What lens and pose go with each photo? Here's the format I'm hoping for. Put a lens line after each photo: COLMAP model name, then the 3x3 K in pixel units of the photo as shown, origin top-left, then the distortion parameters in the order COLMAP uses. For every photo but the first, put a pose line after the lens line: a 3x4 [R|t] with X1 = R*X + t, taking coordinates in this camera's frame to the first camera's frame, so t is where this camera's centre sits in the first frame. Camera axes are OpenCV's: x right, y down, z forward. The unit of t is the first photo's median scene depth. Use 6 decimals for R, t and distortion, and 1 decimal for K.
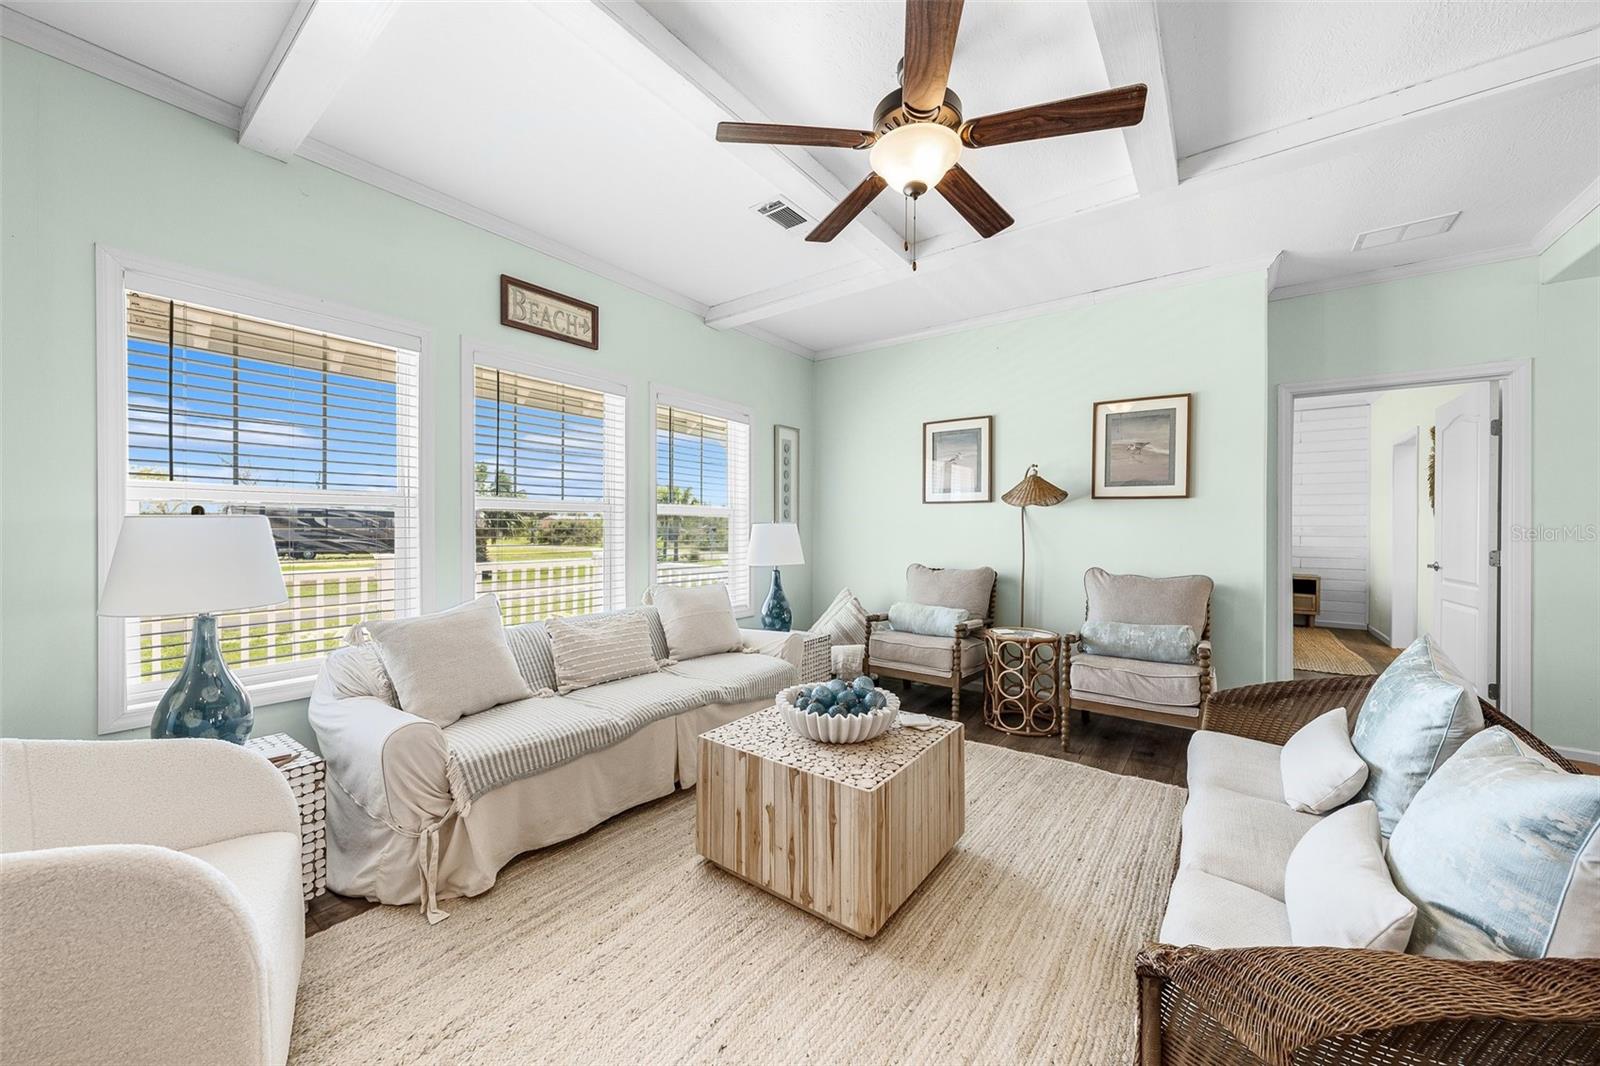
lens RADIAL K [[576.8, 0, 794.7], [0, 576.8, 529.9], [0, 0, 1]] dist [-0.003420, -0.000015]
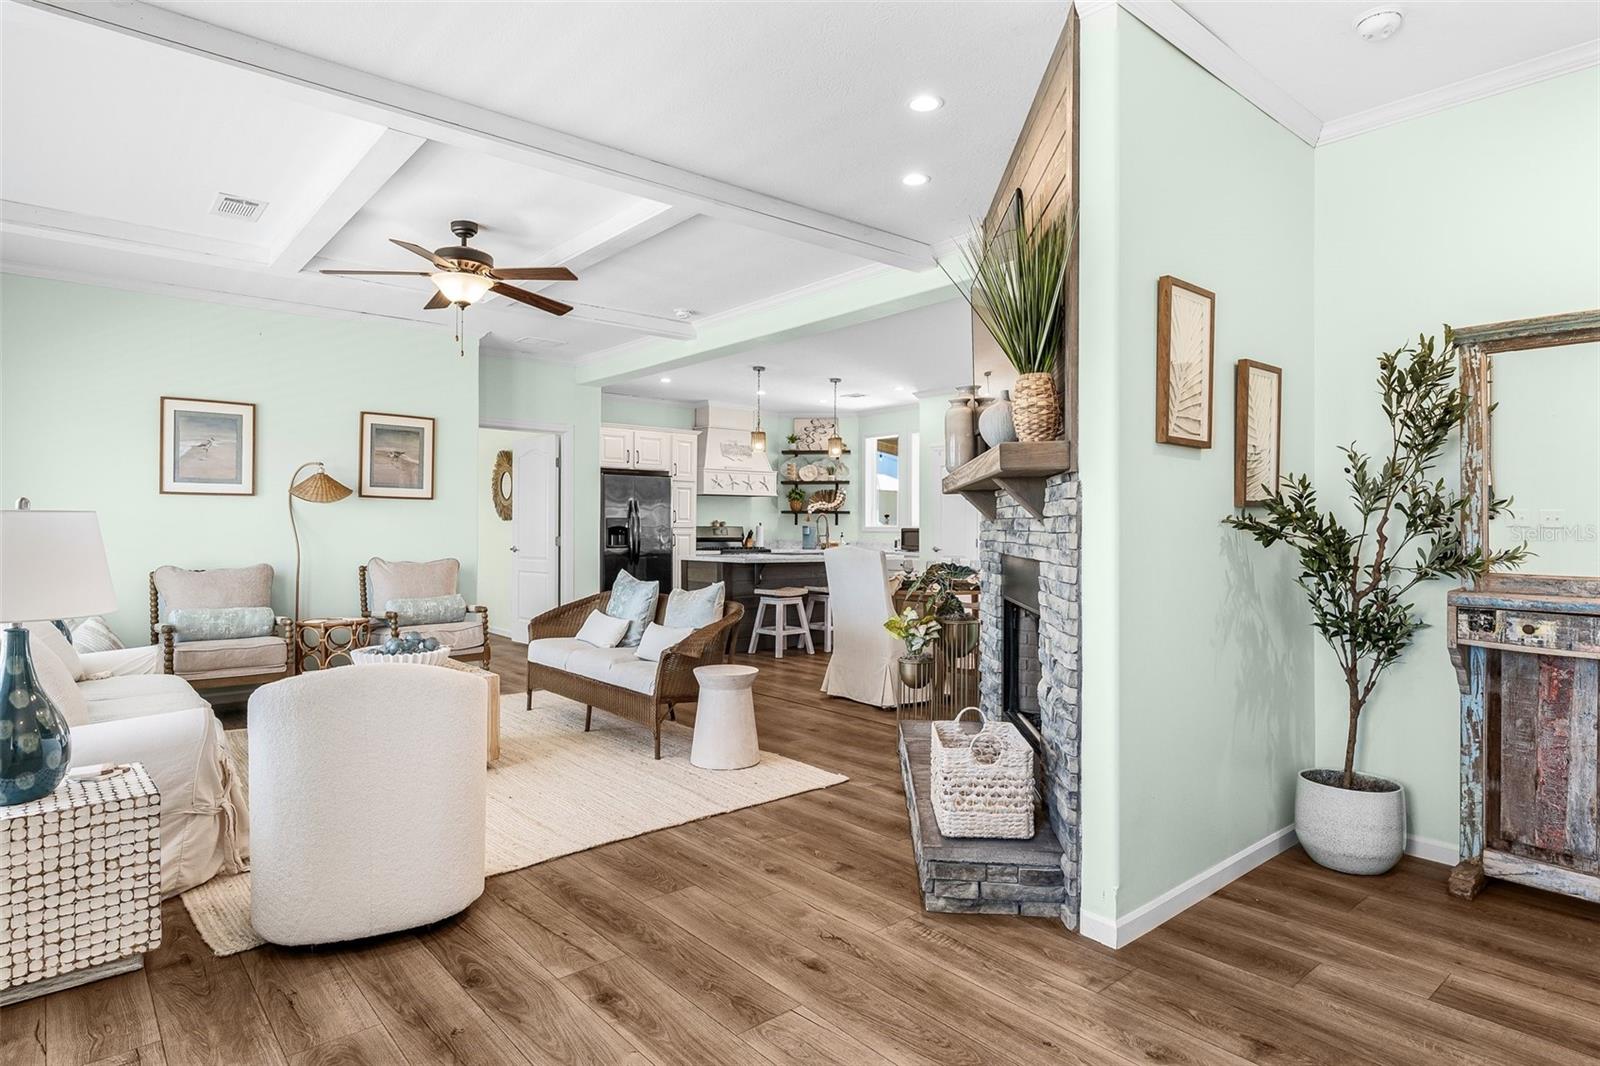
lens RADIAL K [[877.6, 0, 786.7], [0, 877.6, 519.4], [0, 0, 1]] dist [-0.001227, 0.001001]
pose [[0.225649, 0.003414, 0.974203, -1.087869], [0.002416, 0.999989, -0.004064, -0.001876], [-0.974206, 0.003270, 0.225639, -0.216915]]
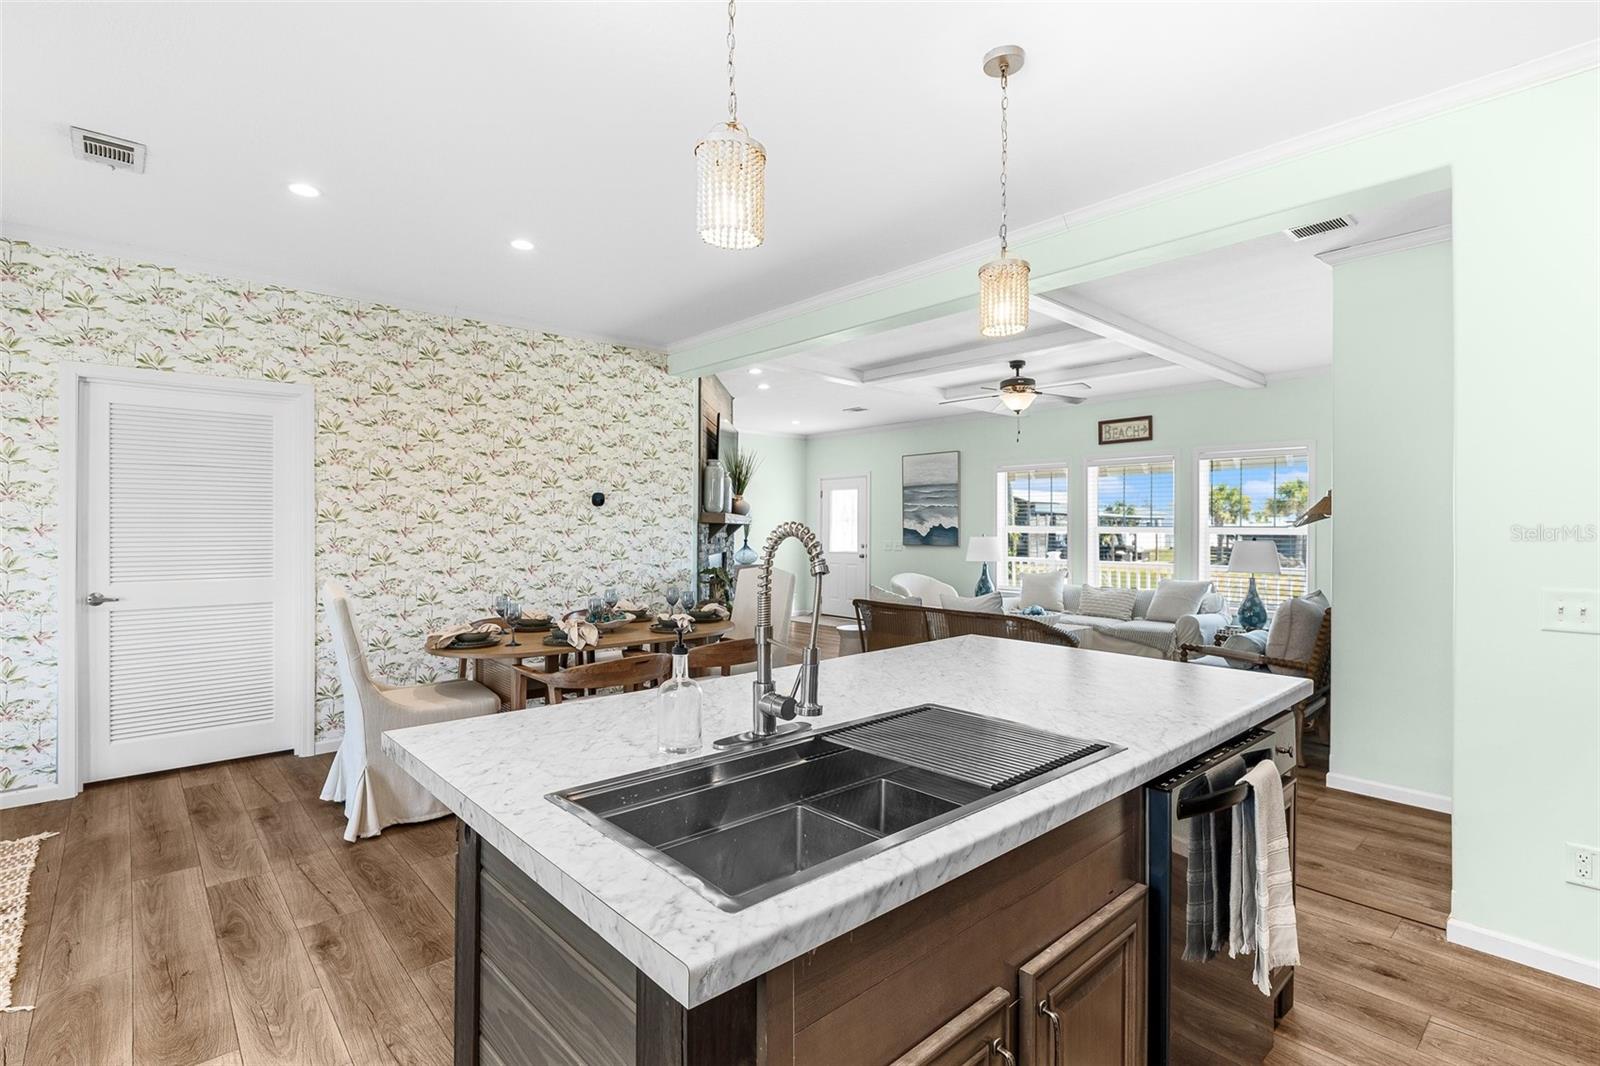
lens RADIAL K [[749.6, 0, 783.3], [0, 749.6, 535.2], [0, 0, 1]] dist [0.001609, 0.000239]
pose [[-0.202989, 0.003361, -0.979175, 2.144595], [-0.008500, 0.999950, 0.005194, -0.026005], [0.979144, 0.009377, -0.202951, 0.376202]]
